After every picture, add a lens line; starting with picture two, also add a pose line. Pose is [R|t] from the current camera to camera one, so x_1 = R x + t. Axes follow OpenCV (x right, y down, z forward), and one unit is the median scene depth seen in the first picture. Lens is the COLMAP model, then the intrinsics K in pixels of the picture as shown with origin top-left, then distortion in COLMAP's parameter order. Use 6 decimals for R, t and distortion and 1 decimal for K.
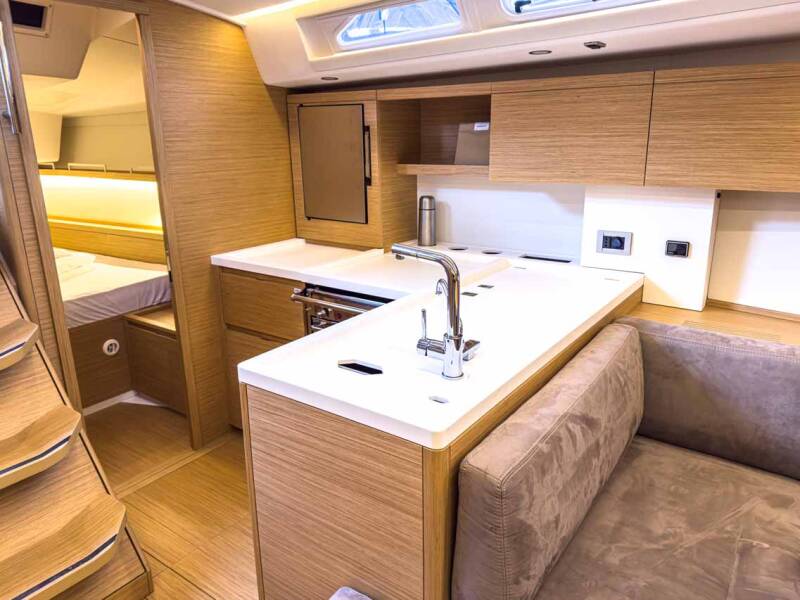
lens RADIAL K [[587.2, 0, 400.0], [0, 587.2, 300.0], [0, 0, 1]] dist [0.106541, -0.000404]
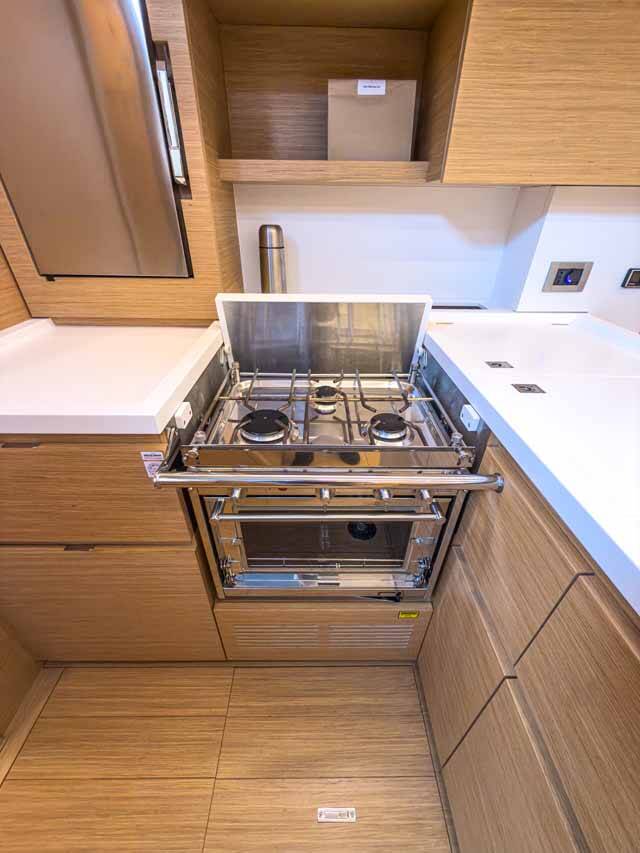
lens RADIAL K [[344.9, 0, 320.0], [0, 344.9, 426.5], [0, 0, 1]] dist [-0.002432, 0.000363]
pose [[0.806486, -0.299317, 0.509892, -0.175252], [0.141880, 0.935166, 0.324552, -0.088942], [-0.573978, -0.189403, 0.796665, 0.660528]]
